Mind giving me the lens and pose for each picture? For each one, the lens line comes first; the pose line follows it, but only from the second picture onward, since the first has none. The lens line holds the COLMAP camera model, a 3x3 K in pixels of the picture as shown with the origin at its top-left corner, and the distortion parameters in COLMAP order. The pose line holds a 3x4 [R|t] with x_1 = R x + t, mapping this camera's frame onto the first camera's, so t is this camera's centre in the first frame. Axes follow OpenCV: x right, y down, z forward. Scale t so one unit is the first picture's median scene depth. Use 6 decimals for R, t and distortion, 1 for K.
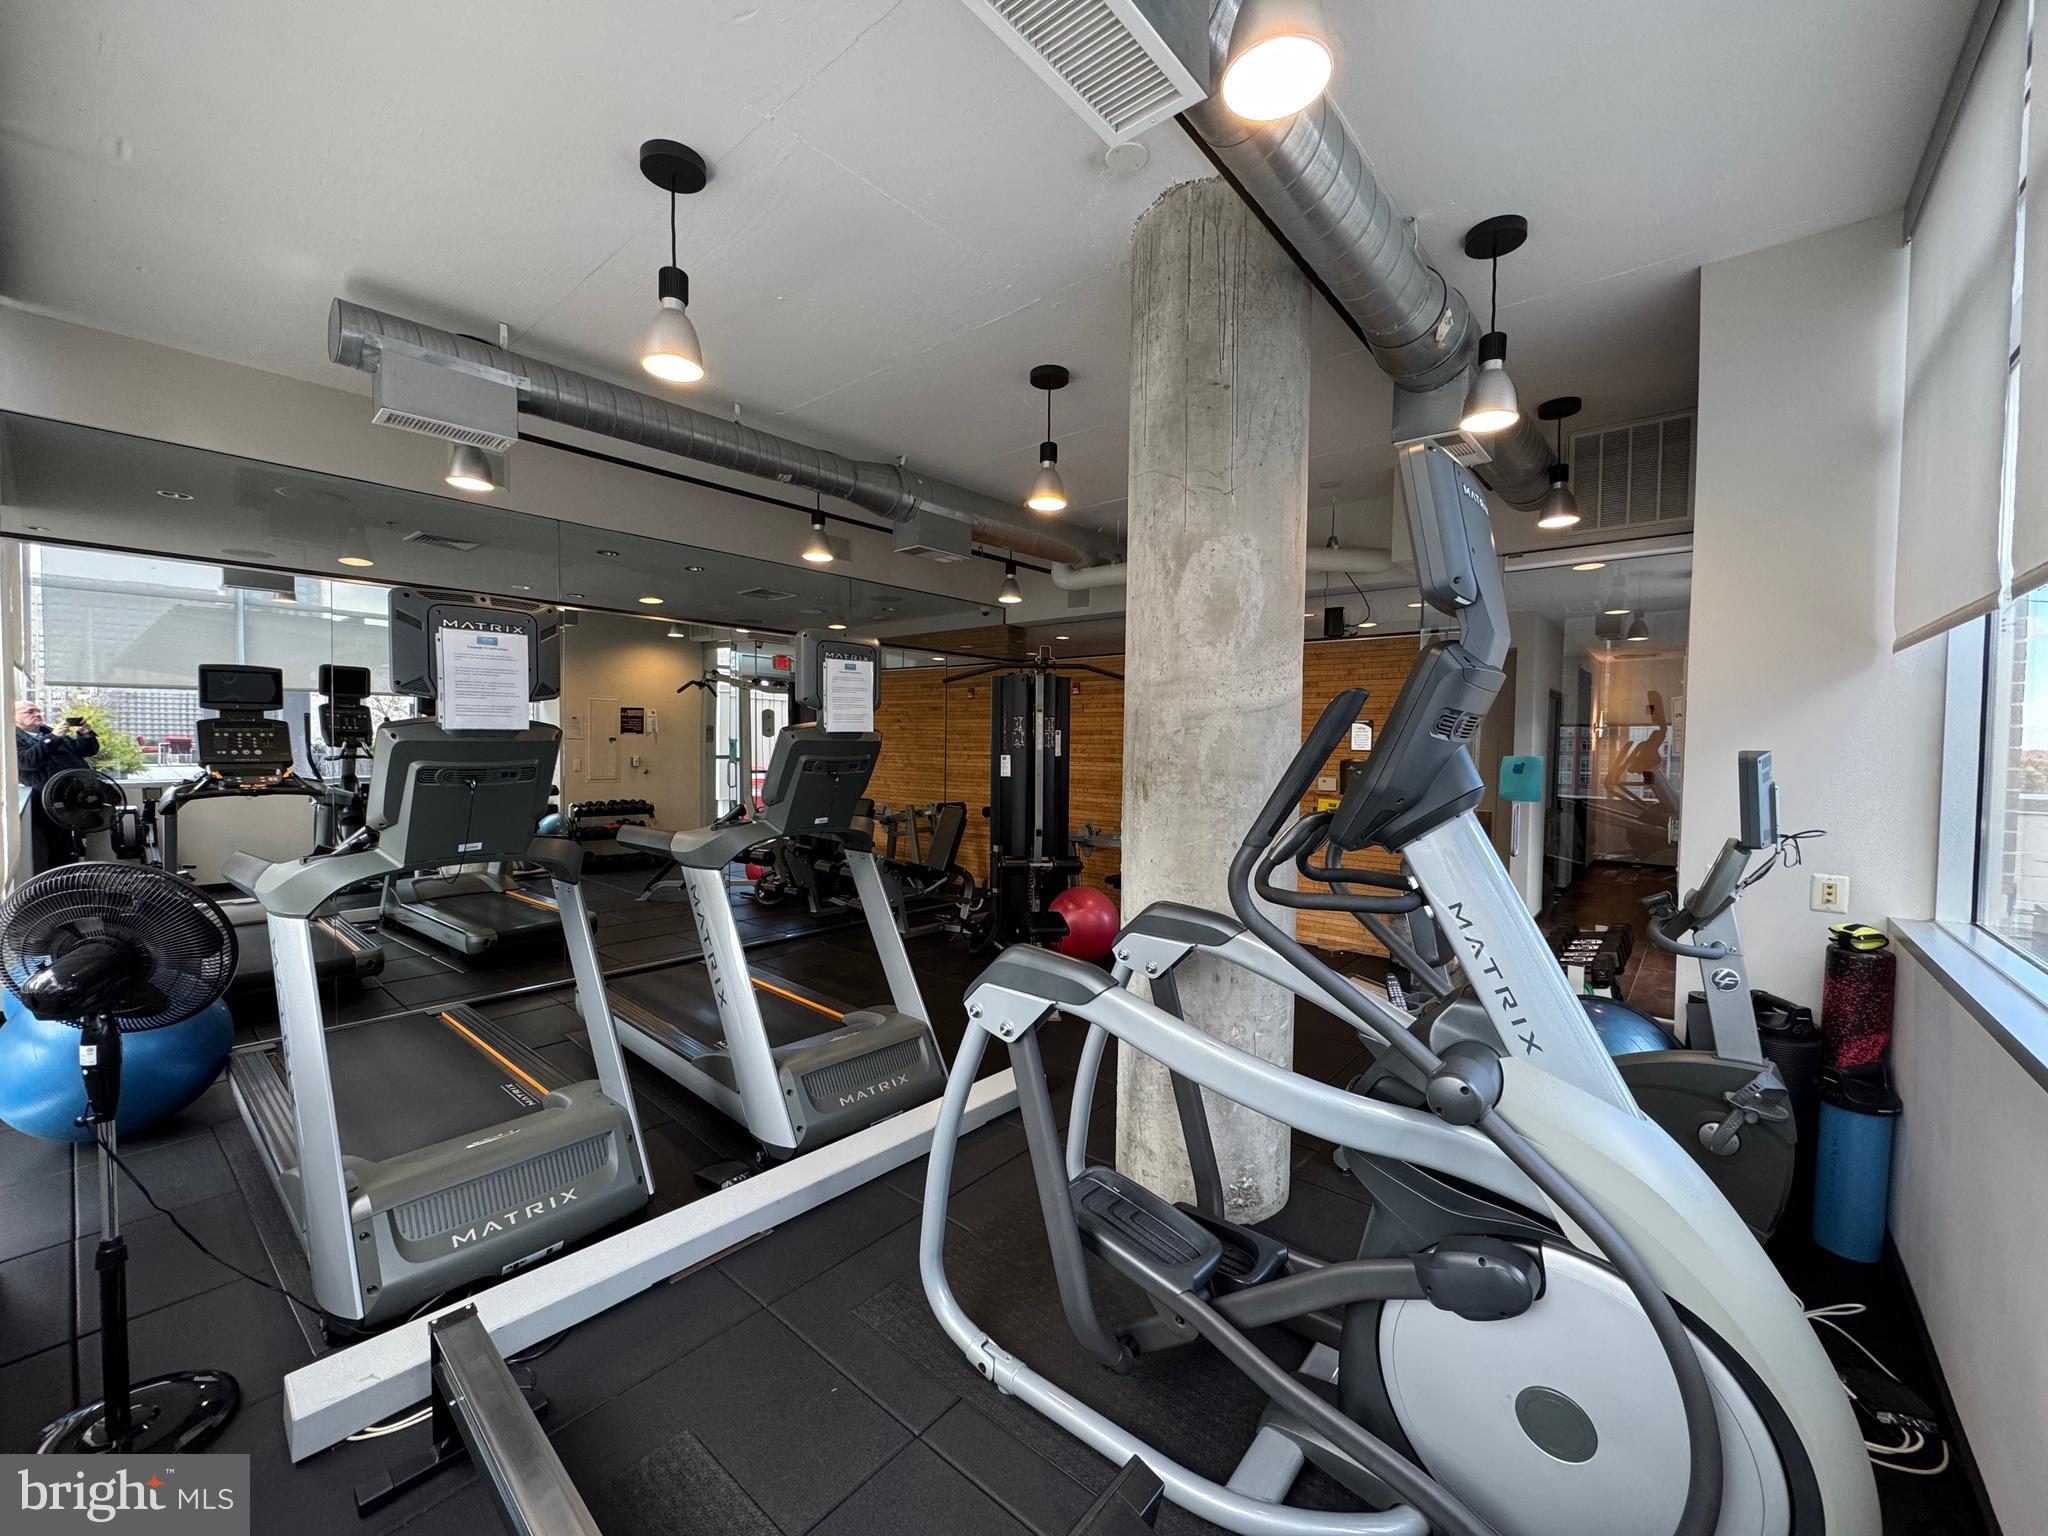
lens RADIAL K [[813.5, 0, 1024.0], [0, 813.5, 768.0], [0, 0, 1]] dist [-0.001299, -0.000149]
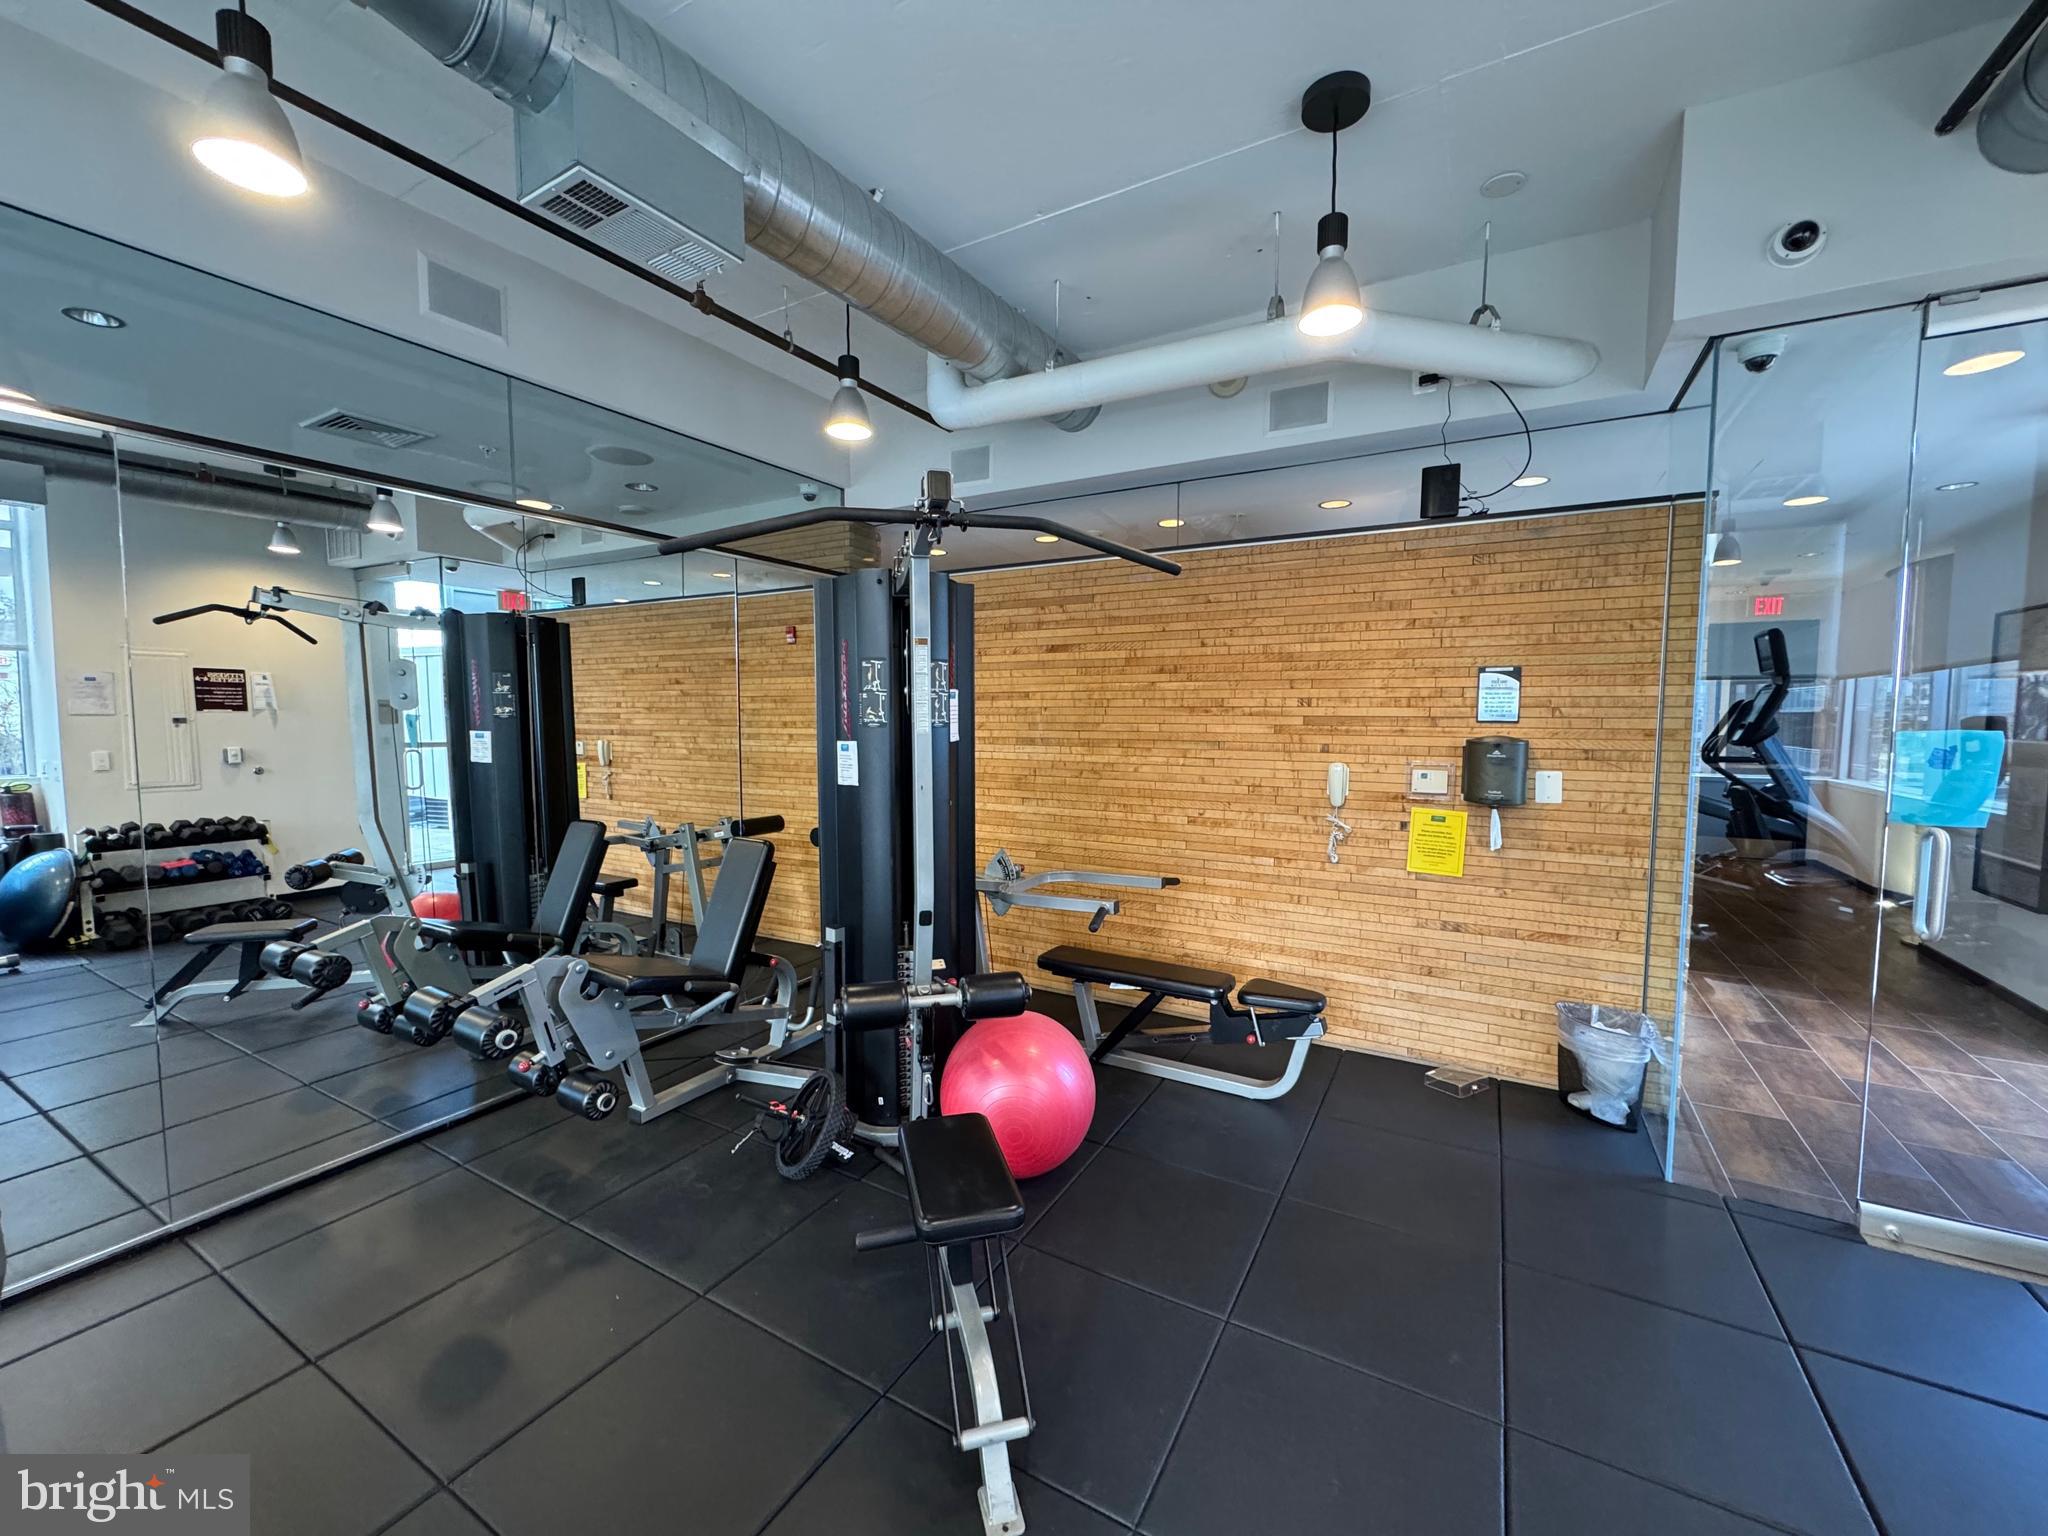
lens RADIAL K [[813.5, 0, 1024.0], [0, 813.5, 768.0], [0, 0, 1]] dist [-0.001299, -0.000149]
pose [[0.983521, -0.024316, 0.179152, -0.005743], [0.017442, 0.999054, 0.039847, -0.017490], [-0.179951, -0.036066, 0.983014, 0.504401]]
